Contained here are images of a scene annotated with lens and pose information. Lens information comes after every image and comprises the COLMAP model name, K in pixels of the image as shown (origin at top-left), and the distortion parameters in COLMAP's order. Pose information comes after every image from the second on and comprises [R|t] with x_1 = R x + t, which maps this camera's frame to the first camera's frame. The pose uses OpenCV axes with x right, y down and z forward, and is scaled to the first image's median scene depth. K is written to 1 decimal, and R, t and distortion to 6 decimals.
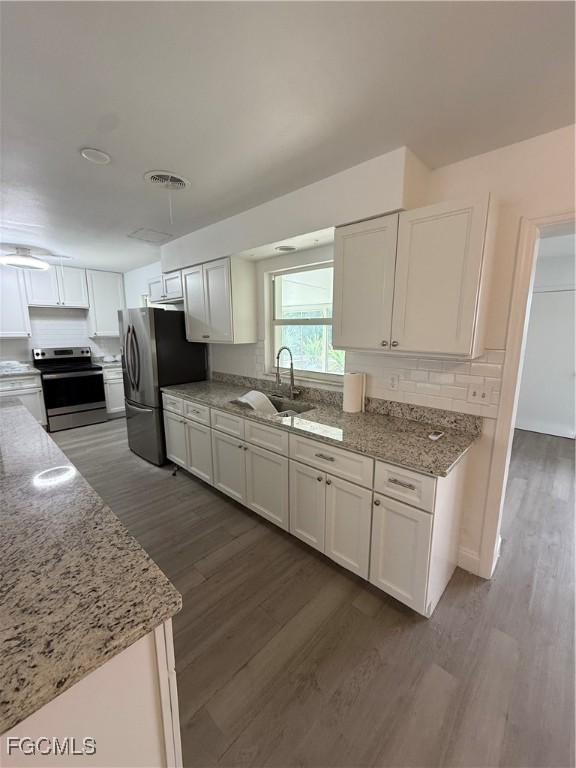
lens RADIAL K [[306.5, 0, 282.3], [0, 306.5, 386.1], [0, 0, 1]] dist [0.003415, -0.000615]
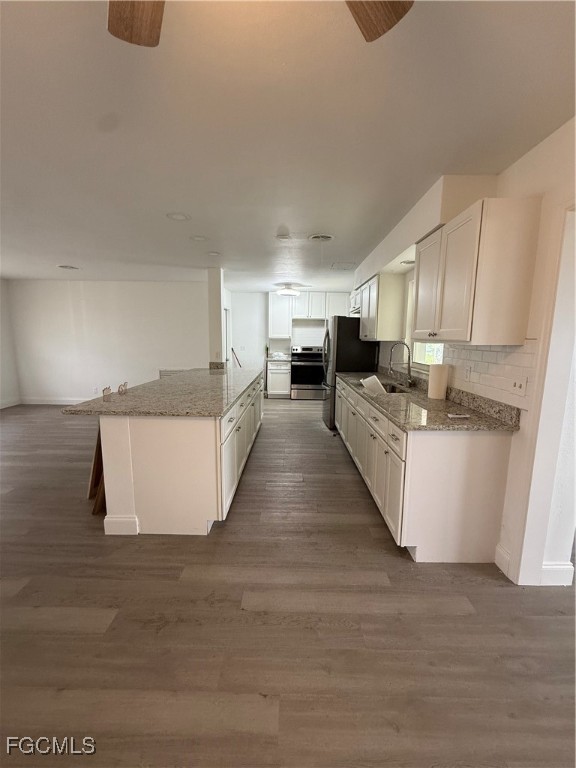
lens RADIAL K [[306.5, 0, 289.1], [0, 306.5, 388.1], [0, 0, 1]] dist [0.003415, -0.000615]
pose [[0.683101, 0.123671, -0.719776, 0.512748], [-0.145246, 0.988876, 0.032062, 0.067276], [0.715735, 0.082643, 0.693465, -0.130857]]
